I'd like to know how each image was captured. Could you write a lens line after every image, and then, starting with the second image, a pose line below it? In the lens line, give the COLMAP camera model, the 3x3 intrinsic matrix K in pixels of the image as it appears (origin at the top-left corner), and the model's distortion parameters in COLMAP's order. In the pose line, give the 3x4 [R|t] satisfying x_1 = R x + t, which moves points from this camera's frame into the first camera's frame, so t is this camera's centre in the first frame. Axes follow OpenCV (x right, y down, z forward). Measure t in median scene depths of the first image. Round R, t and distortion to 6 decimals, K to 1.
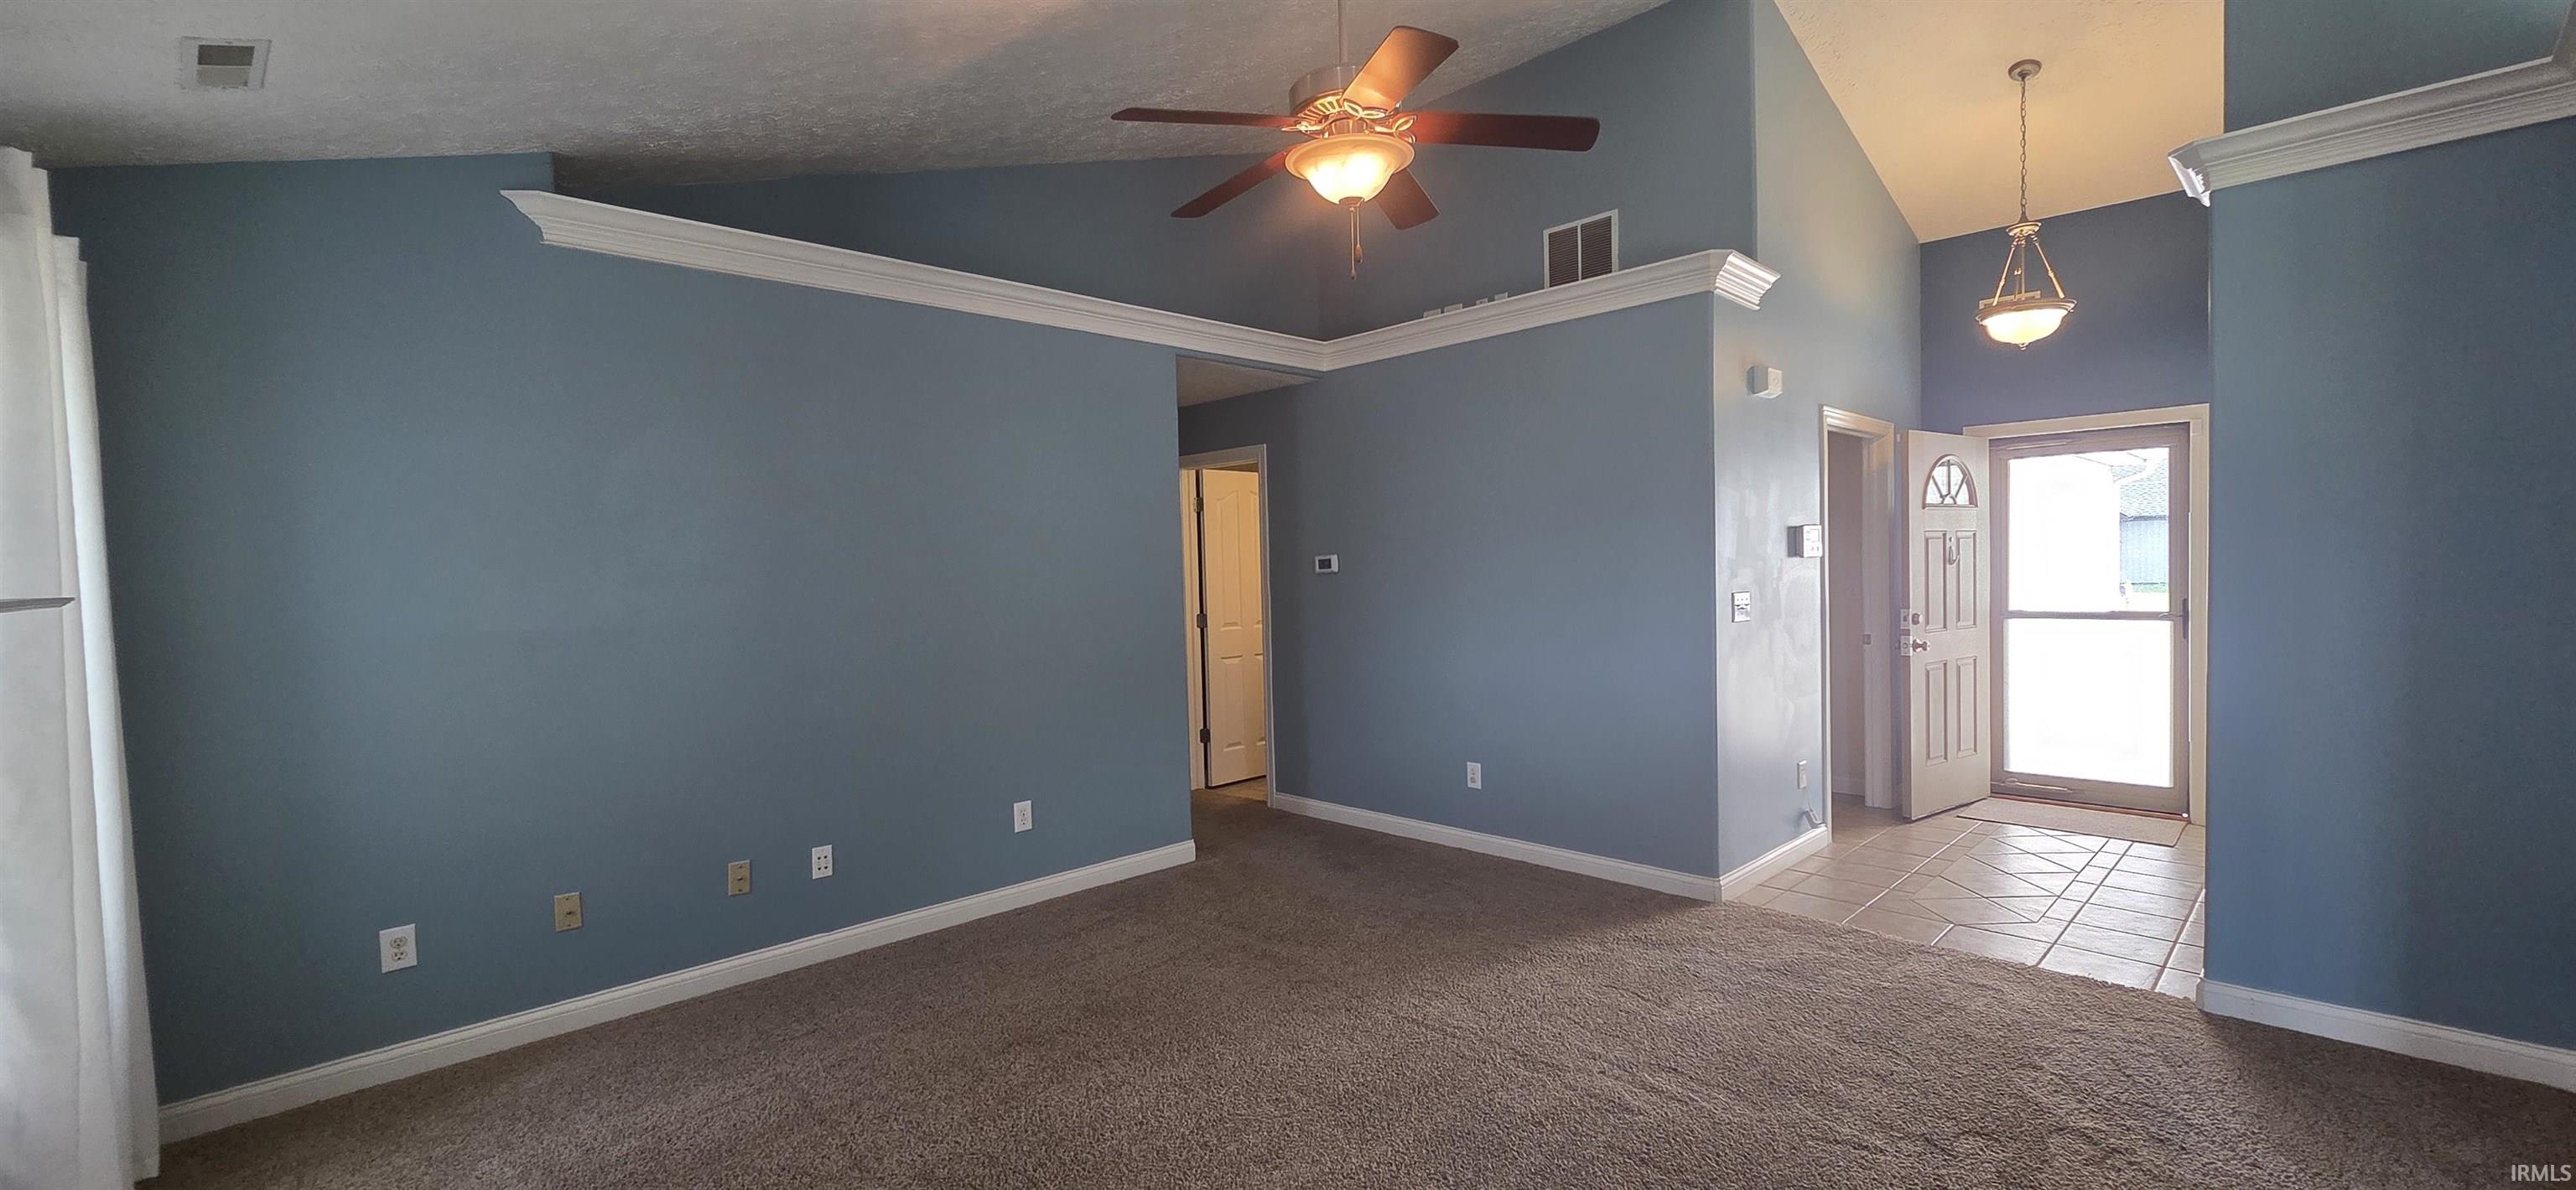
lens RADIAL K [[1055.3, 0, 1290.8], [0, 1055.3, 609.5], [0, 0, 1]] dist [-0.000307, 0.000203]
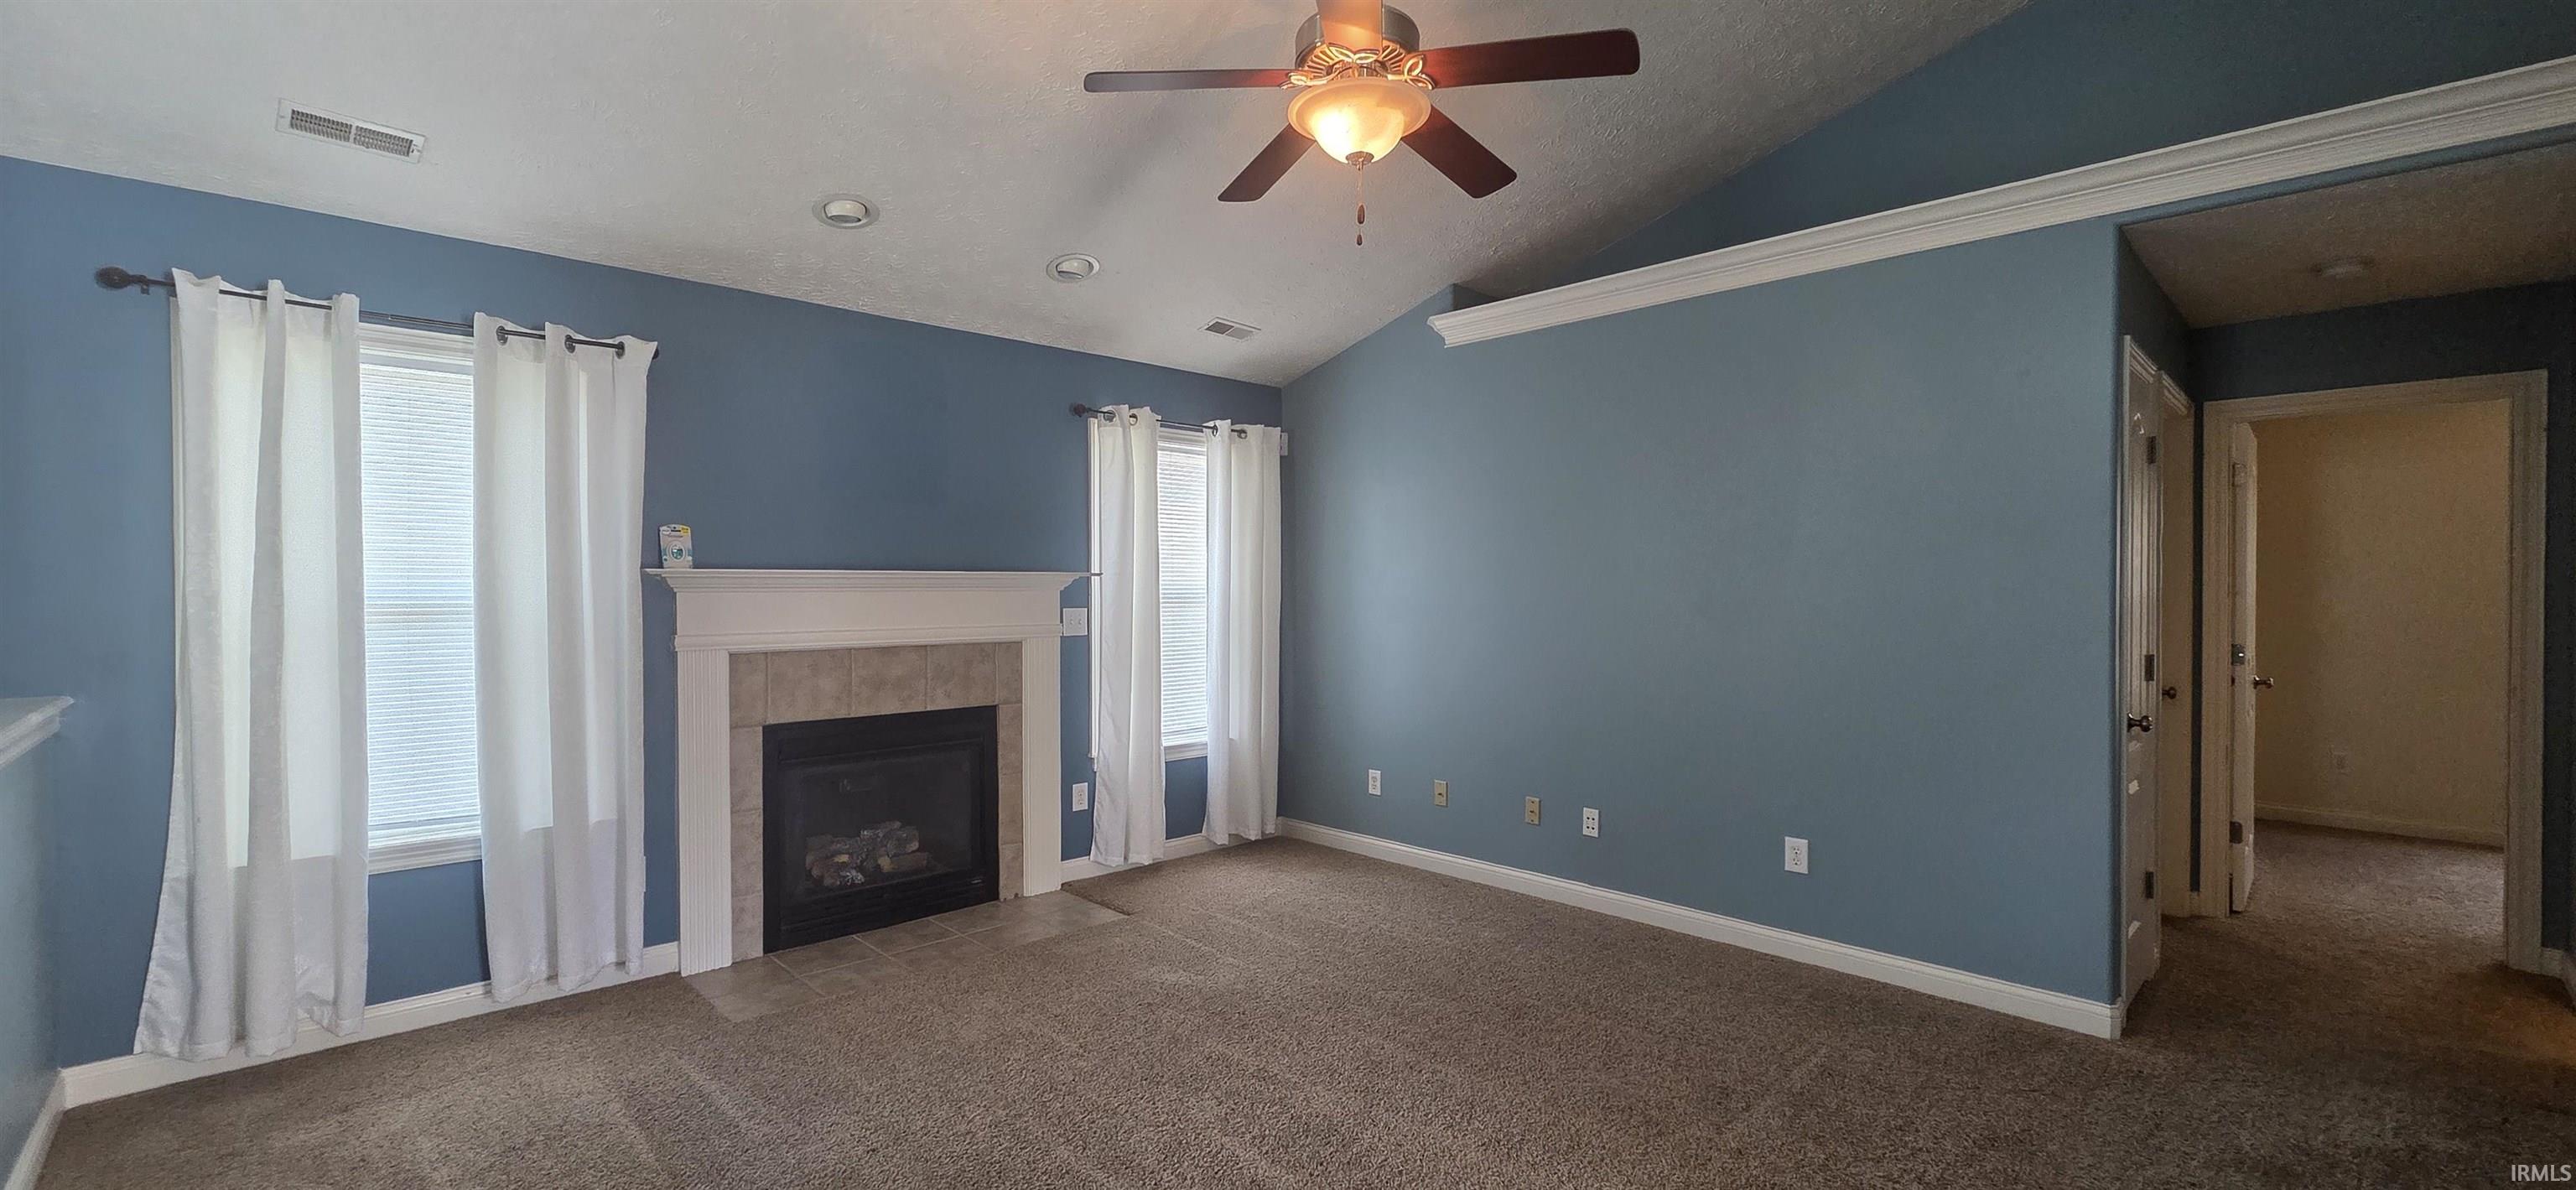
lens RADIAL K [[1055.3, 0, 1301.3], [0, 1055.3, 598.4], [0, 0, 1]] dist [-0.000307, 0.000203]
pose [[0.005244, 0.039908, -0.999190, 0.622560], [-0.042870, 0.998294, 0.039647, -0.030699], [0.999067, 0.042628, 0.006946, 0.612156]]
